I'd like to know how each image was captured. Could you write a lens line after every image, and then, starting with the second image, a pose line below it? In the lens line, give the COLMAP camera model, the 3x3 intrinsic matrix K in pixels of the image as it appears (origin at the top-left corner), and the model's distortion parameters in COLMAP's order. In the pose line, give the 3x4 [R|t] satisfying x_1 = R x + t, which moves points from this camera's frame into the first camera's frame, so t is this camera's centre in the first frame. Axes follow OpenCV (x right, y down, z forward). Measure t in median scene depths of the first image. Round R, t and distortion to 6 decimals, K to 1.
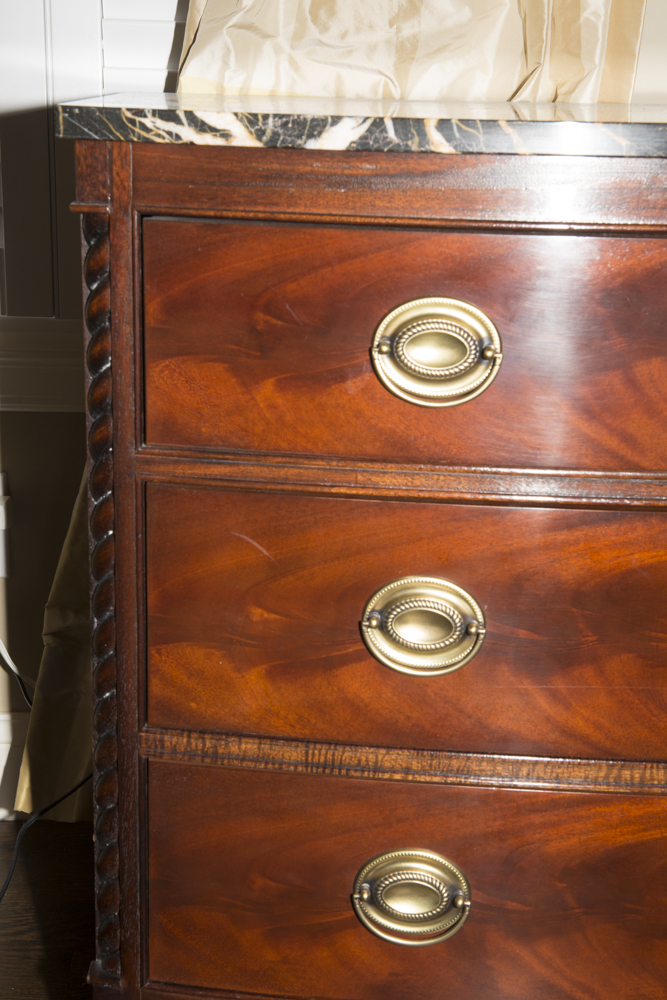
lens RADIAL K [[1507.2, 0, 337.9], [0, 1507.2, 500.0], [0, 0, 1]] dist [0.125442, 0.000000]
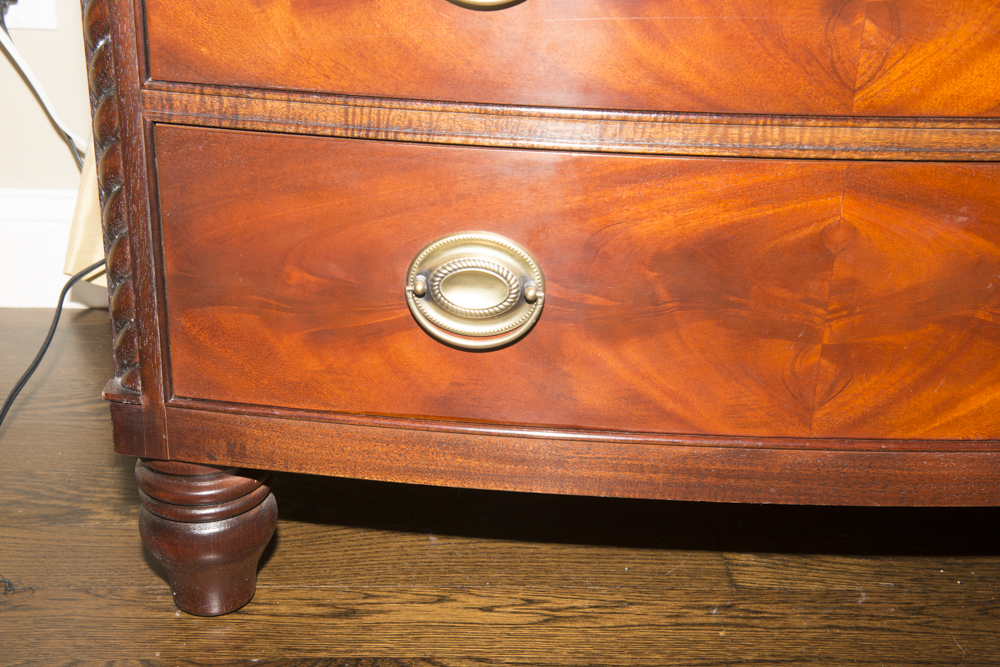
lens RADIAL K [[1452.7, 0, 499.4], [0, 1452.7, 339.6], [0, 0, 1]] dist [0.120969, 0.000000]
pose [[0.999970, 0.004893, 0.005954, 0.059436], [-0.005656, 0.990722, 0.135789, 0.185427], [-0.005235, -0.135819, 0.990720, 0.205662]]
